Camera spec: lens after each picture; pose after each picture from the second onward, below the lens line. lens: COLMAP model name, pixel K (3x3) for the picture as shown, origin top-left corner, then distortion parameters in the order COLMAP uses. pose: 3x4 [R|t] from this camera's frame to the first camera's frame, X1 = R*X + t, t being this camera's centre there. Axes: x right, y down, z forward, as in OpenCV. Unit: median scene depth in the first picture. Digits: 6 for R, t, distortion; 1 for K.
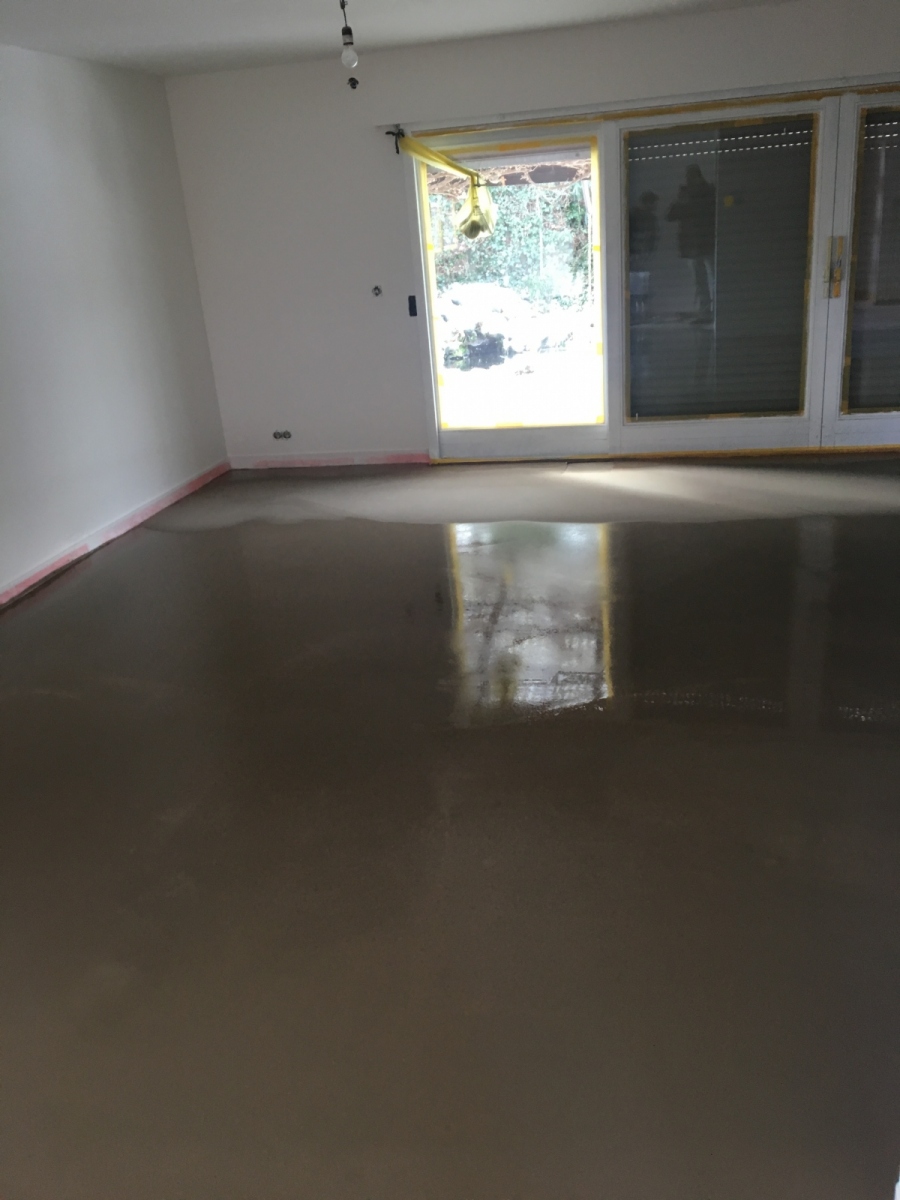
lens RADIAL K [[1000.8, 0, 446.5], [0, 1000.8, 601.3], [0, 0, 1]] dist [0.078683, -0.117106]
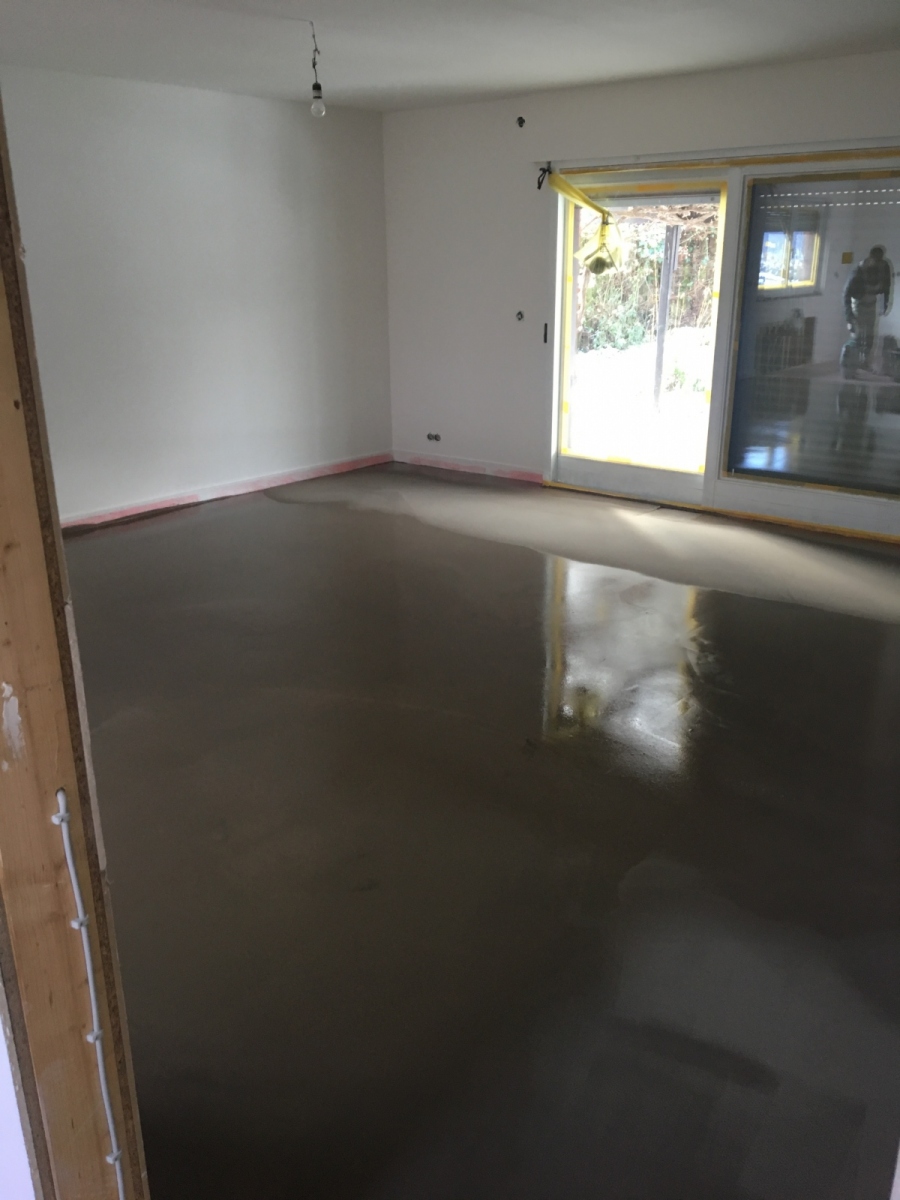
lens RADIAL K [[1000.8, 0, 446.5], [0, 1000.8, 601.3], [0, 0, 1]] dist [0.078683, -0.117106]
pose [[0.879291, 0.221887, -0.421442, 0.400847], [-0.227490, 0.973051, 0.037673, -0.040630], [0.418444, 0.062748, 0.906072, 0.028939]]
